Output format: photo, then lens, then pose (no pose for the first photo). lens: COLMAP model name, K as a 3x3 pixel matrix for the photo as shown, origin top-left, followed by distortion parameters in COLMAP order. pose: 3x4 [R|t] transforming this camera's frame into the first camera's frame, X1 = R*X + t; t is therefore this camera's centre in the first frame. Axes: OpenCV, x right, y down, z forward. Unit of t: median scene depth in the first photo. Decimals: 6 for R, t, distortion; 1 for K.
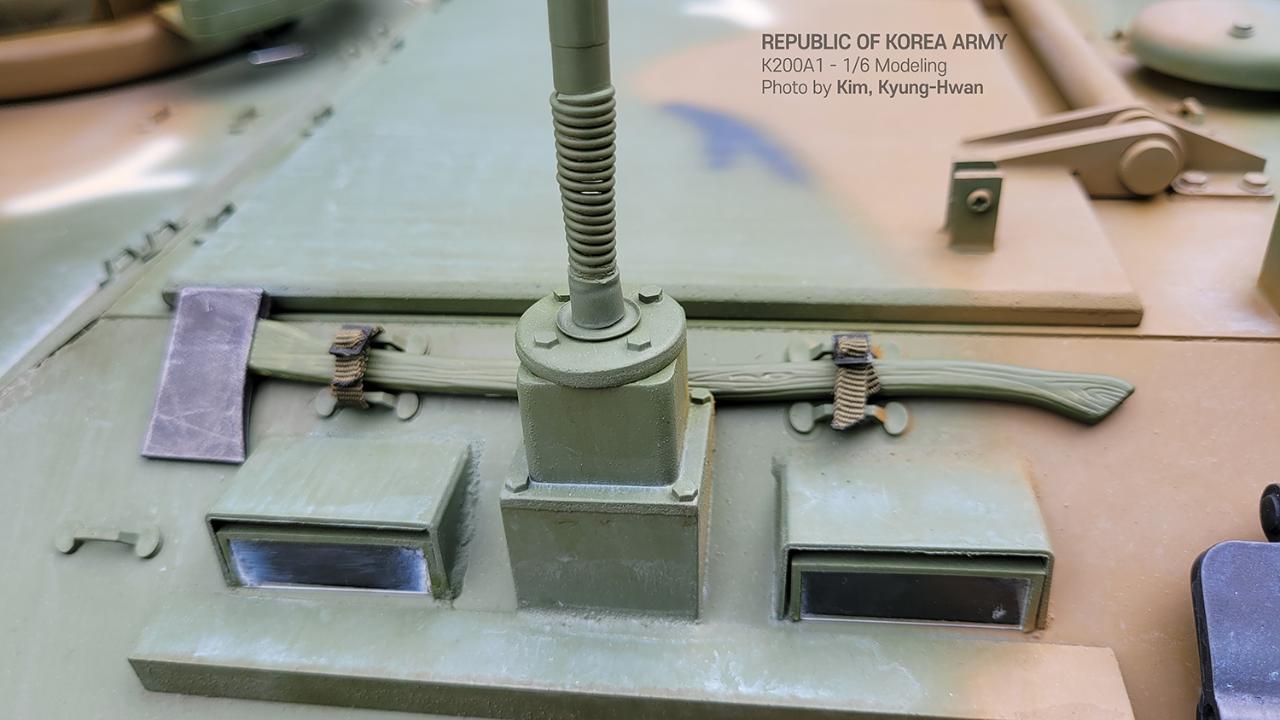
lens RADIAL K [[999.6, 0, 636.8], [0, 999.6, 368.5], [0, 0, 1]] dist [-0.003042, -0.004957]
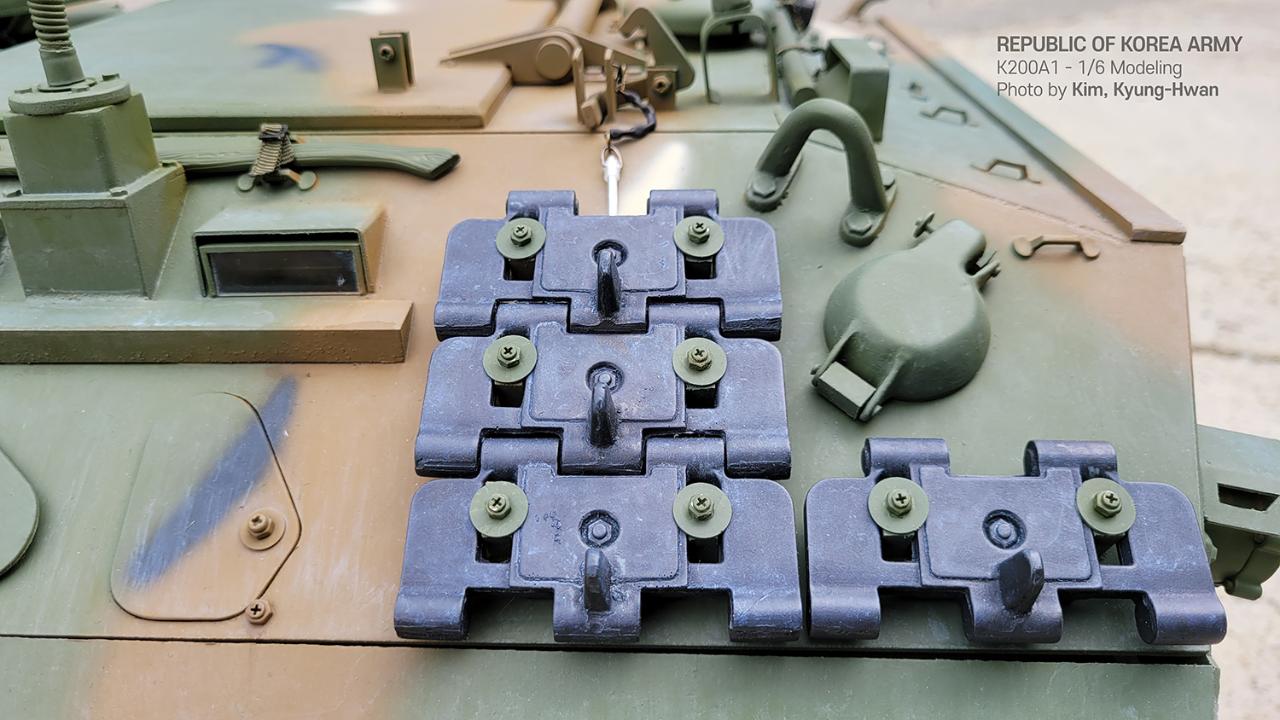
lens RADIAL K [[999.6, 0, 636.8], [0, 999.6, 368.5], [0, 0, 1]] dist [-0.003042, -0.004957]
pose [[0.997386, -0.009406, 0.071640, 0.681525], [0.019350, 0.990047, -0.139401, 0.579269], [-0.069616, 0.140423, 0.987641, -0.493524]]
